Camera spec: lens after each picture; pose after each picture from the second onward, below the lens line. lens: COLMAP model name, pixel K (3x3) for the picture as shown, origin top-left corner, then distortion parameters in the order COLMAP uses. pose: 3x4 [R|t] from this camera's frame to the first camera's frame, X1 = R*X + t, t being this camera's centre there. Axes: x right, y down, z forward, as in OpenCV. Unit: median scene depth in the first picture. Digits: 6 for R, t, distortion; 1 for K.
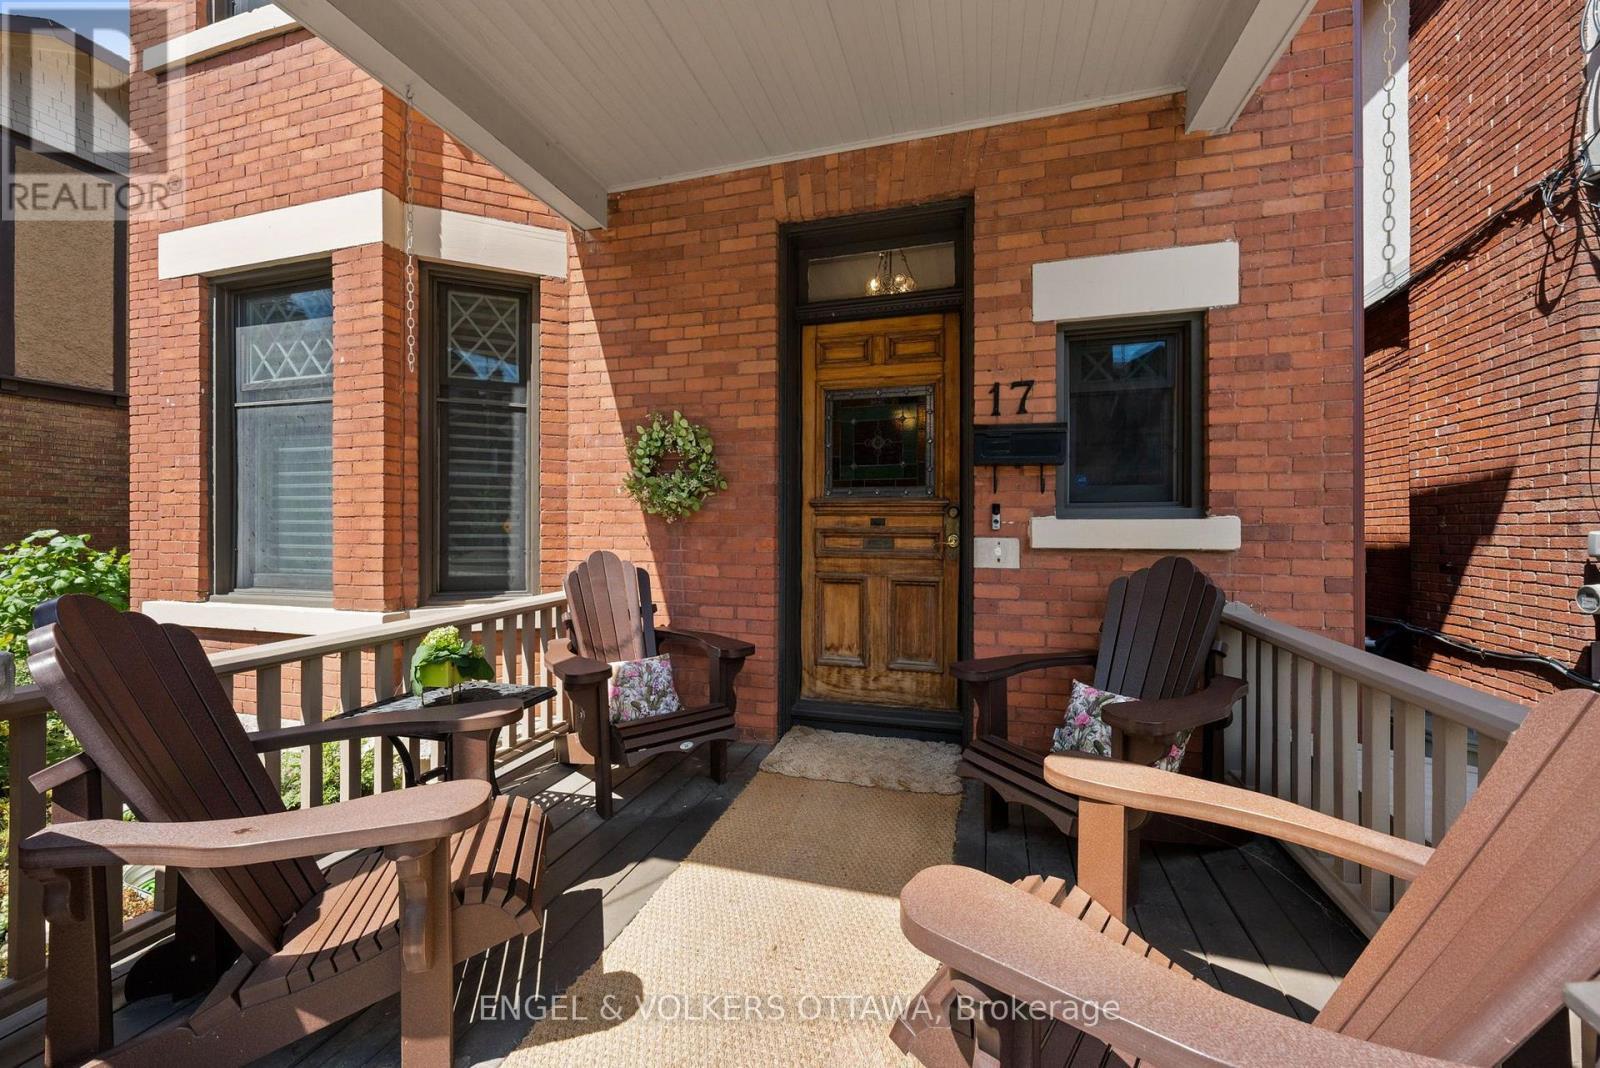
lens RADIAL K [[610.5, 0, 800.0], [0, 610.5, 534.3], [0, 0, 1]] dist [-0.002472, -0.000067]
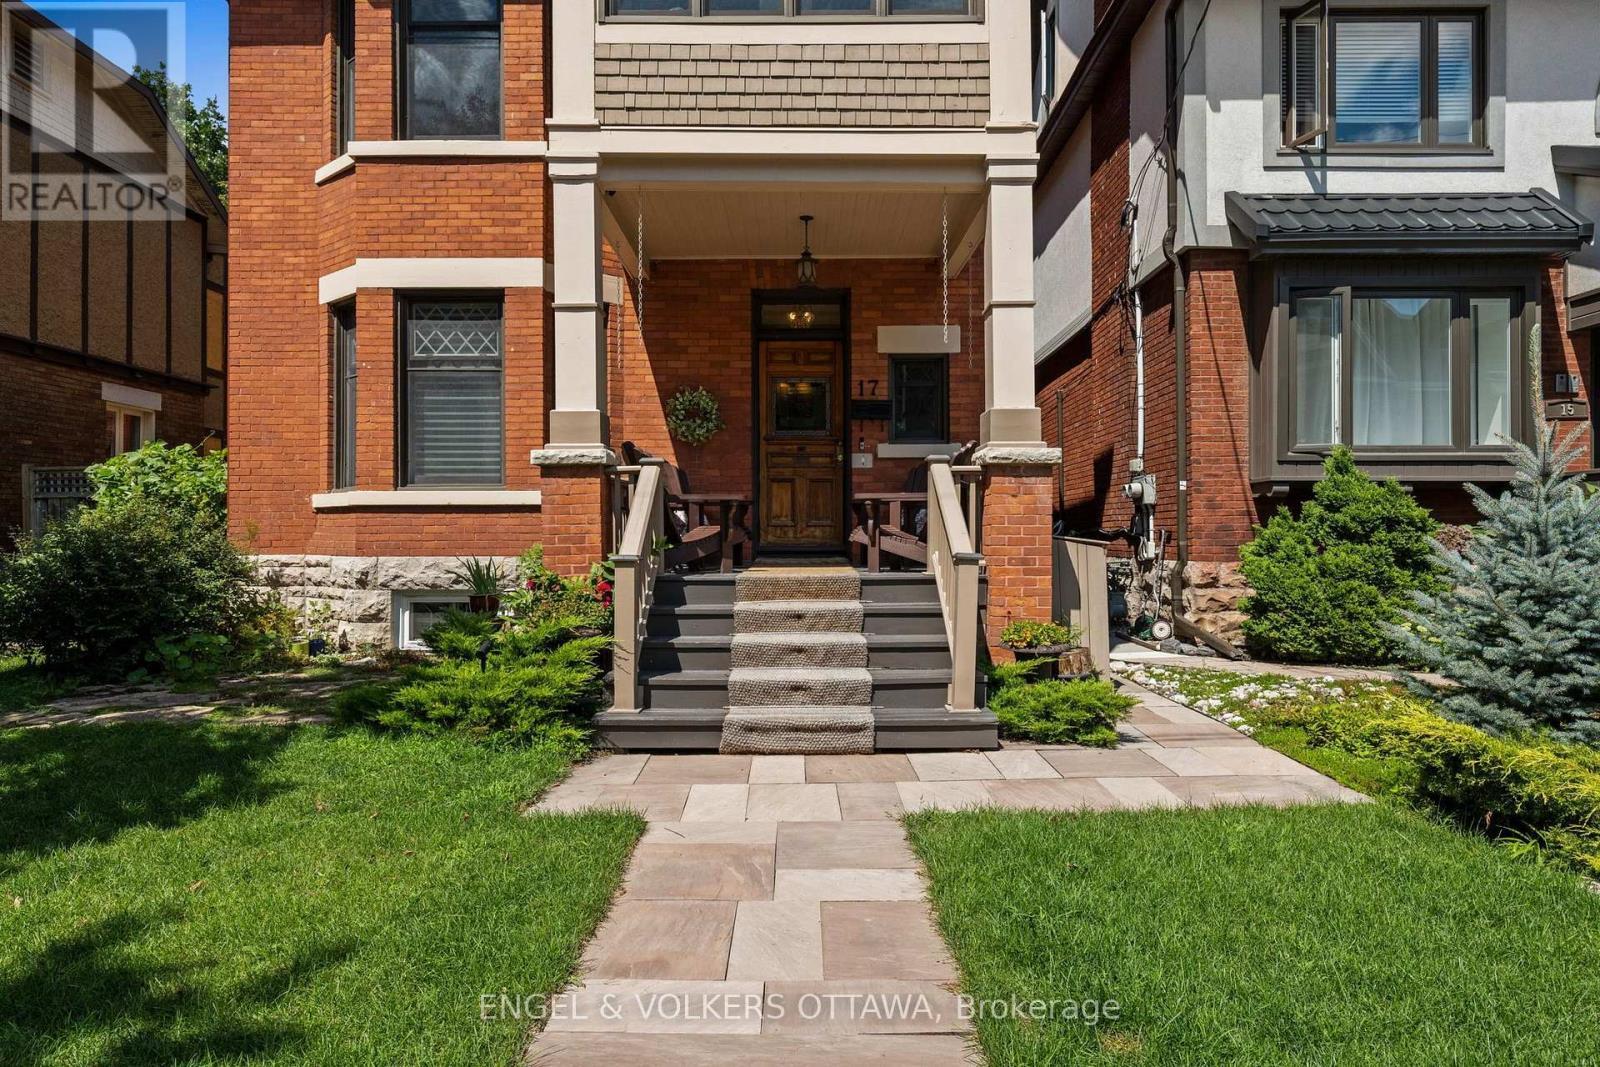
lens RADIAL K [[910.4, 0, 805.8], [0, 910.4, 532.5], [0, 0, 1]] dist [0.003704, 0.000010]
pose [[0.959167, -0.005539, 0.282788, -0.668855], [0.008419, 0.999924, -0.008970, 0.270019], [-0.282717, 0.010984, 0.959141, -1.732912]]
